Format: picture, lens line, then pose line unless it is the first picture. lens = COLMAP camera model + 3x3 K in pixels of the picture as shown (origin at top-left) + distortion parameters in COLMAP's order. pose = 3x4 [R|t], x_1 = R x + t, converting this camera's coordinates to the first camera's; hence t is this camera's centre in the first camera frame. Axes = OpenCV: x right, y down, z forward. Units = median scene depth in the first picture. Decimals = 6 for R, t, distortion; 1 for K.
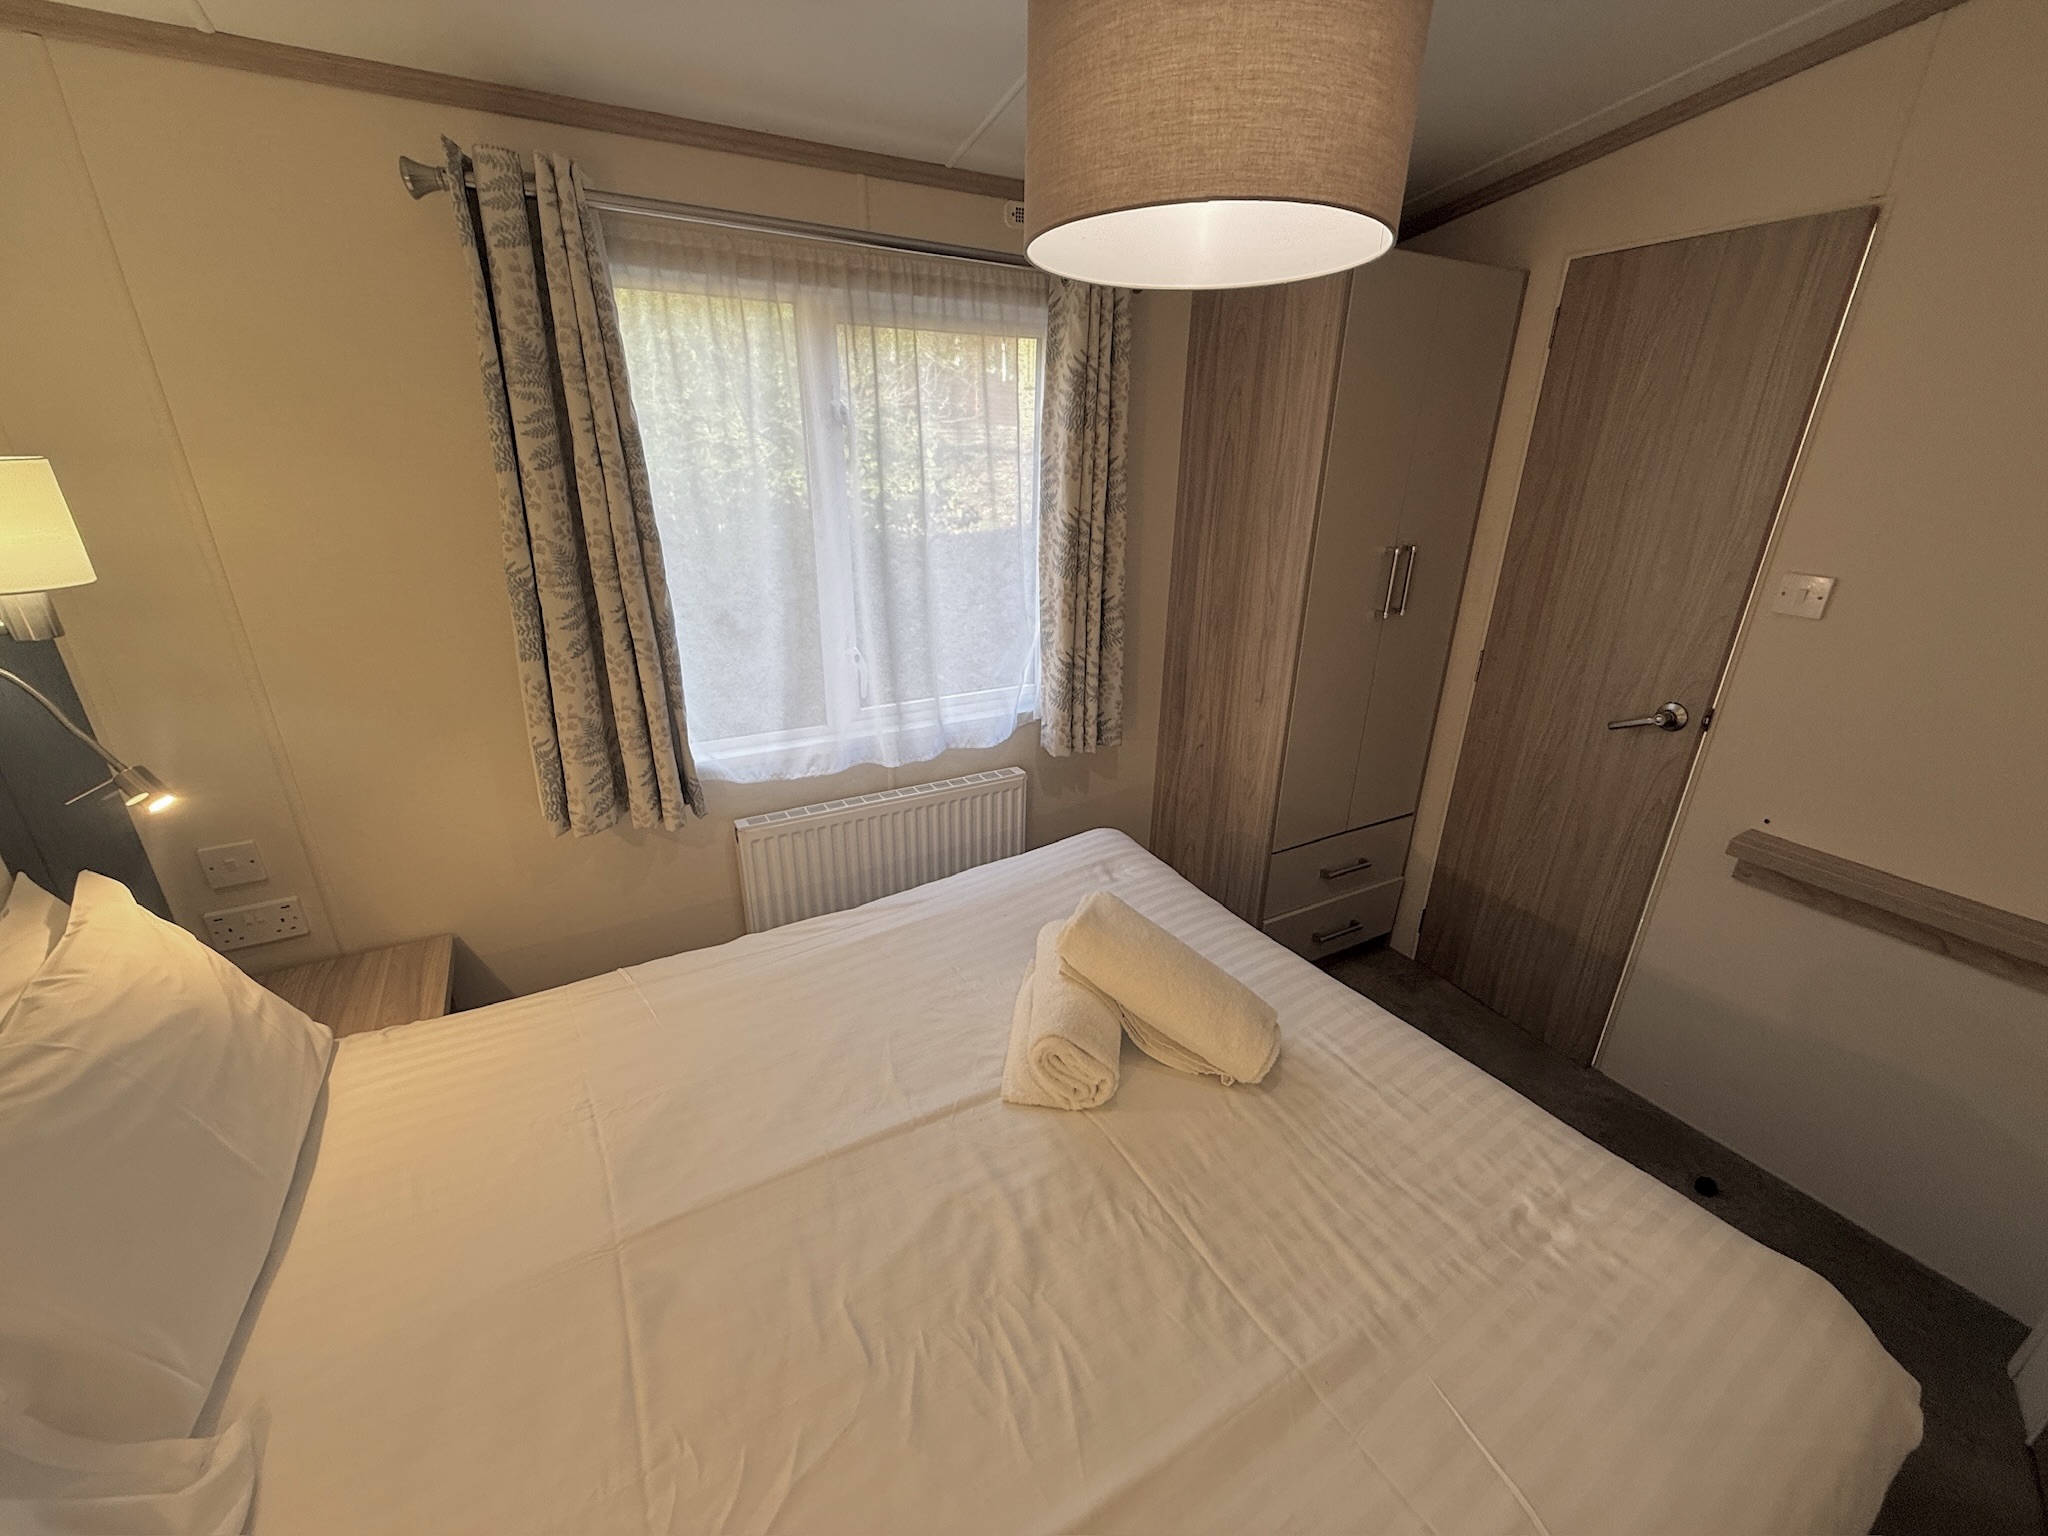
lens RADIAL K [[814.1, 0, 1016.4], [0, 814.1, 771.0], [0, 0, 1]] dist [-0.001240, 0.000287]
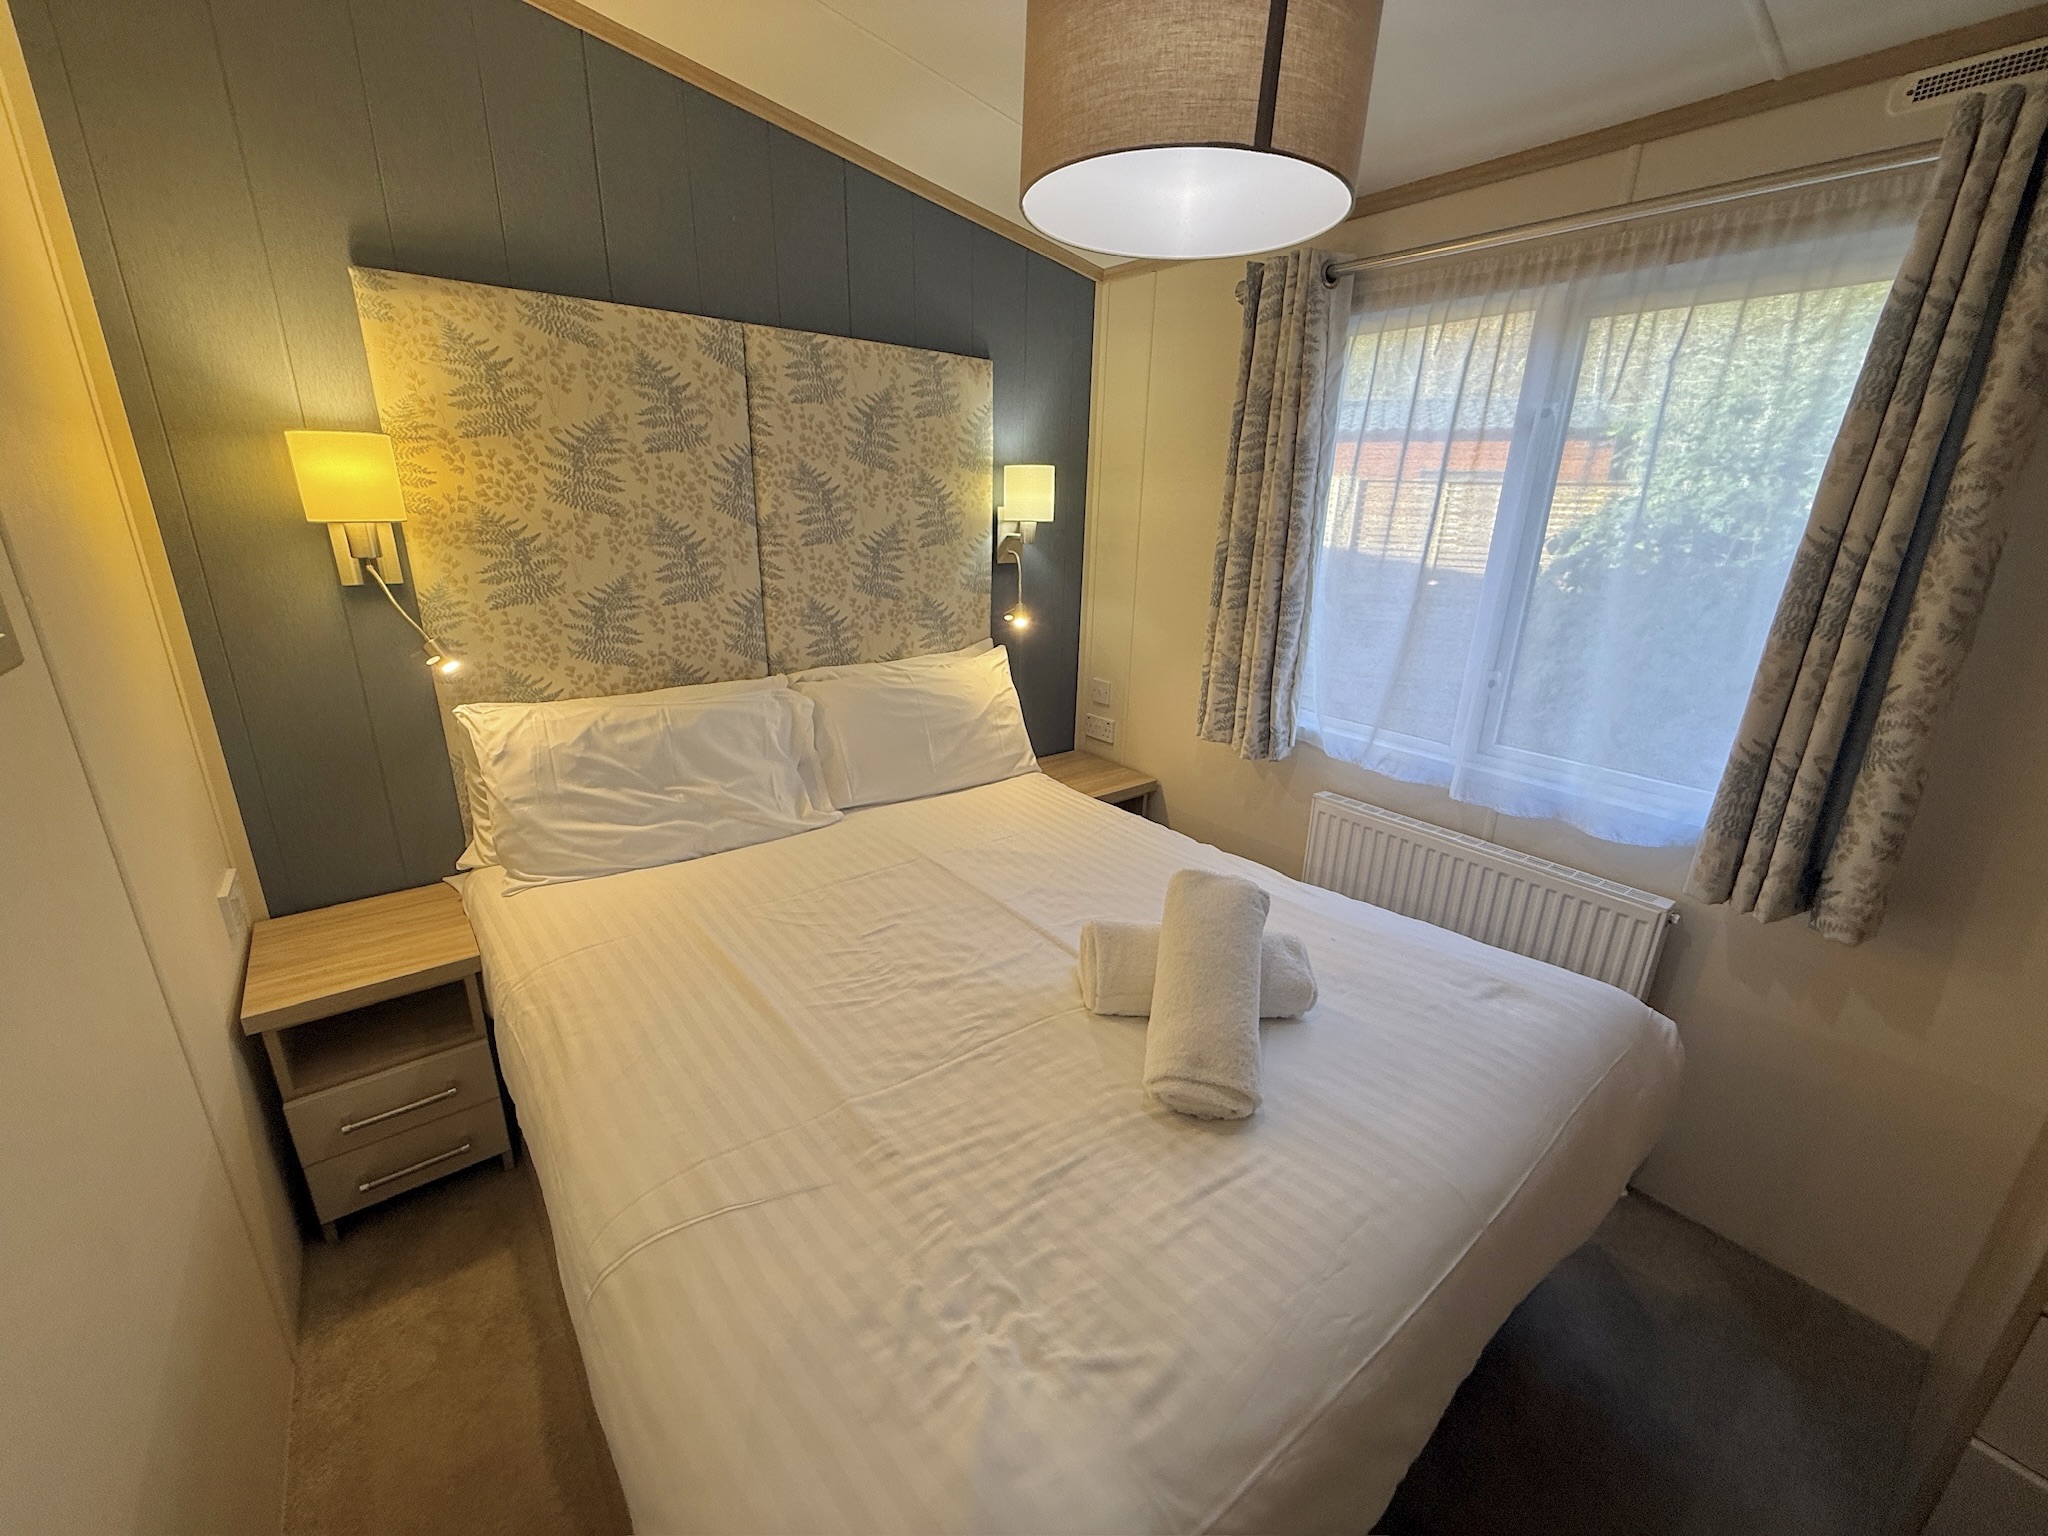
lens RADIAL K [[814.1, 0, 1016.9], [0, 814.1, 765.9], [0, 0, 1]] dist [-0.001240, 0.000287]
pose [[0.157073, 0.301907, -0.940309, 0.708004], [-0.385514, 0.895332, 0.223068, -0.062263], [0.909234, 0.327464, 0.257022, 0.364604]]
